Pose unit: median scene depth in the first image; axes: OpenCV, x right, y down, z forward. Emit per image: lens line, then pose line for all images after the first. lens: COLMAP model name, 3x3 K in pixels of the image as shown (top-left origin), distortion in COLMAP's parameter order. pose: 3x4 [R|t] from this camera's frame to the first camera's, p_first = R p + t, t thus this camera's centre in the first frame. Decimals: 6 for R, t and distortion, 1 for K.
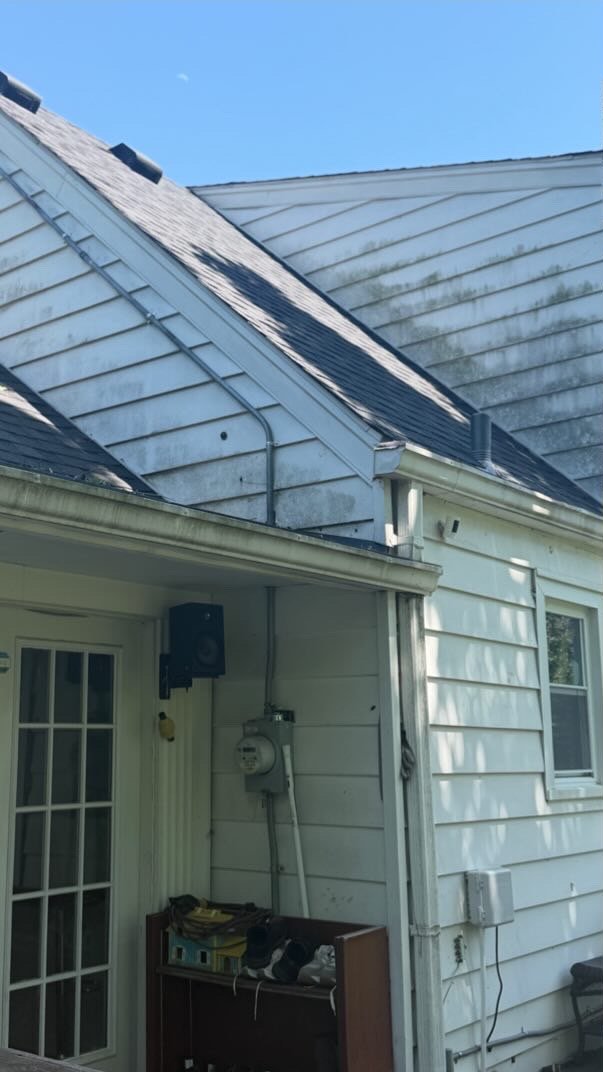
lens RADIAL K [[1095.1, 0, 301.5], [0, 1095.1, 536.0], [0, 0, 1]] dist [-0.004208, -0.009730]
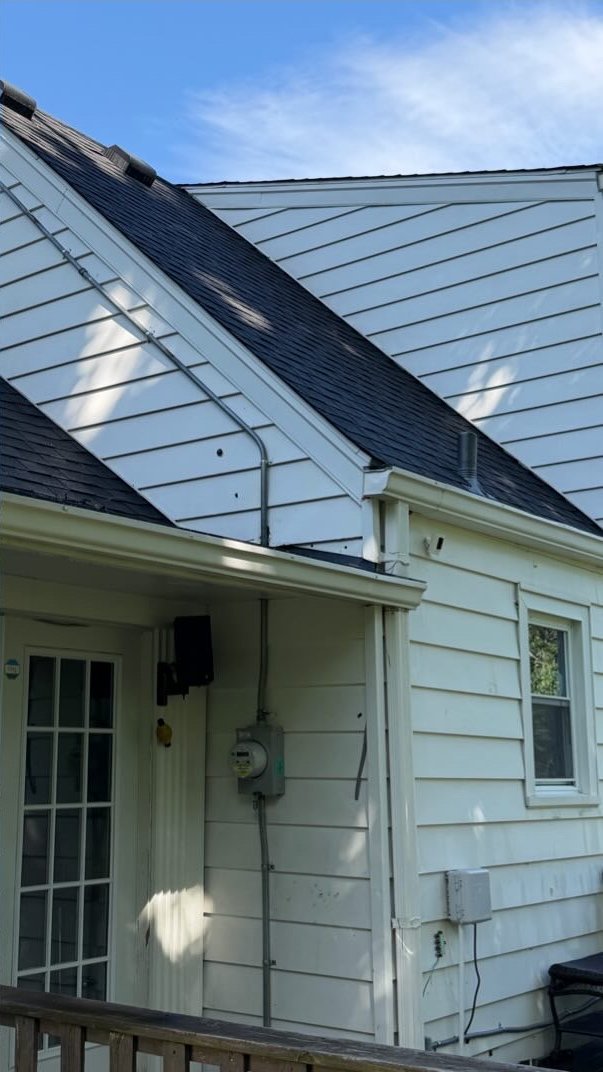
lens RADIAL K [[1178.5, 0, 301.5], [0, 1178.5, 536.0], [0, 0, 1]] dist [0.017989, 0.015893]
pose [[0.999888, 0.010148, 0.010963, -0.005067], [-0.010166, 0.999947, 0.001615, -0.016516], [-0.010946, -0.001726, 0.999939, -0.131607]]
